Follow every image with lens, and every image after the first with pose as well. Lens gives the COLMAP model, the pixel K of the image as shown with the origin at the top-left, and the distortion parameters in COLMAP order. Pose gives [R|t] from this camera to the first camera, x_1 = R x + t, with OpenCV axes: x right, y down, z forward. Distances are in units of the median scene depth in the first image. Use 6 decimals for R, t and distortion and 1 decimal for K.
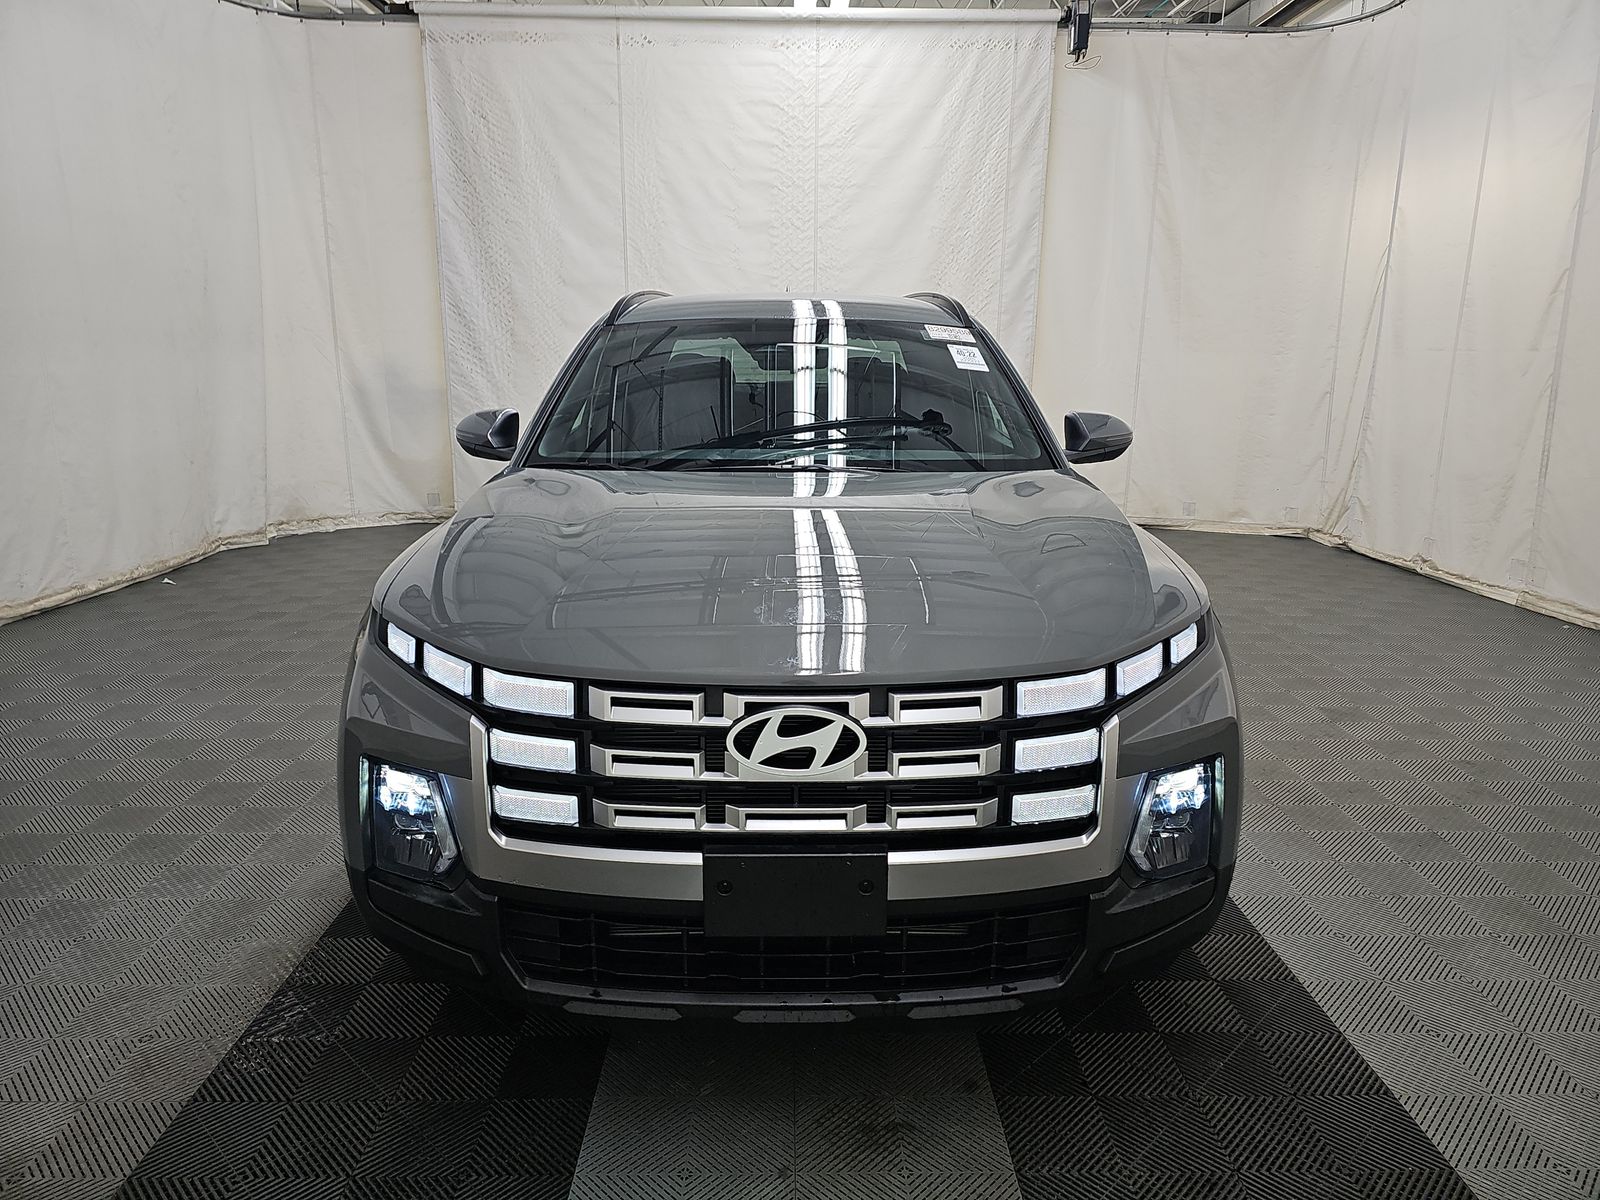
lens RADIAL K [[1052.3, 0, 796.4], [0, 1052.3, 602.1], [0, 0, 1]] dist [0.043526, -0.032009]
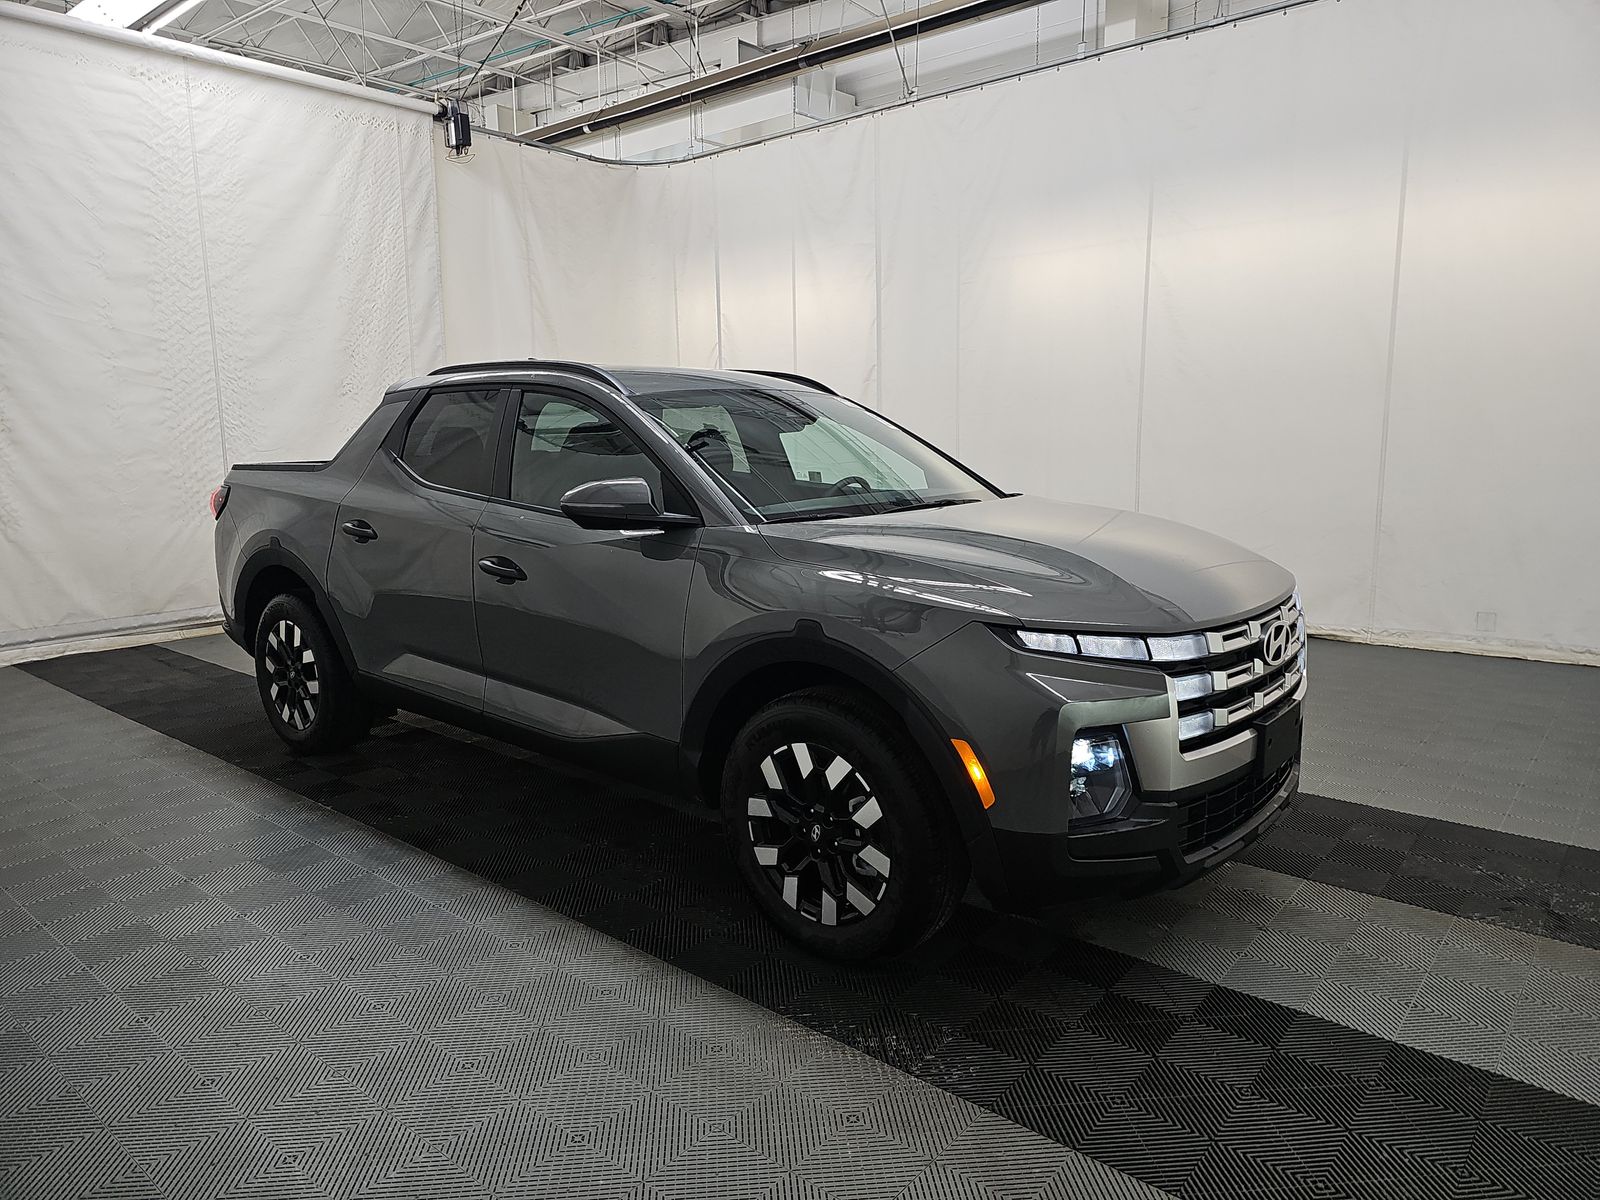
lens RADIAL K [[1052.3, 0, 797.9], [0, 1052.3, 608.3], [0, 0, 1]] dist [0.043526, -0.032009]
pose [[0.654676, -0.144277, 0.742013, -0.360386], [0.191525, 0.981245, 0.021811, -0.020642], [-0.731244, 0.127834, 0.670030, 0.092749]]
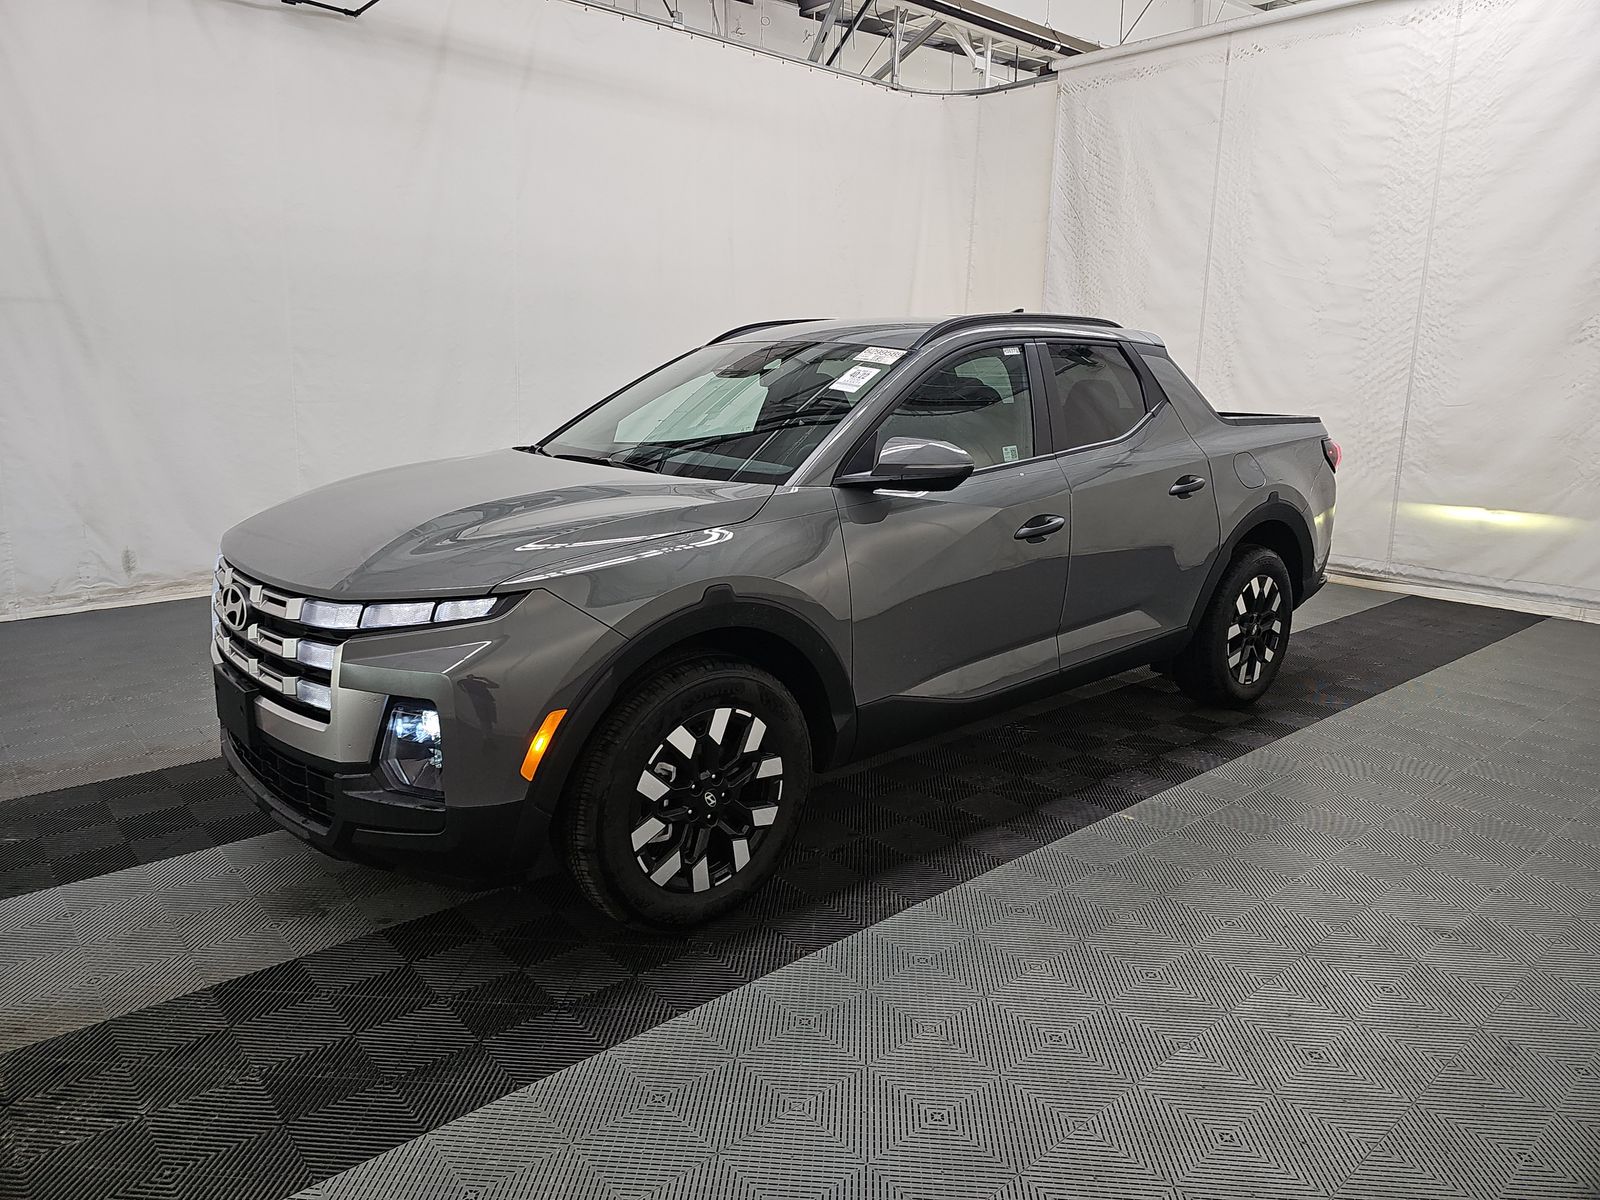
lens RADIAL K [[1052.3, 0, 792.4], [0, 1052.3, 587.0], [0, 0, 1]] dist [0.043526, -0.032009]
pose [[0.661344, 0.160335, -0.732746, 0.350100], [-0.186860, 0.981306, 0.046072, -0.026046], [0.726435, 0.106452, 0.678941, 0.107096]]
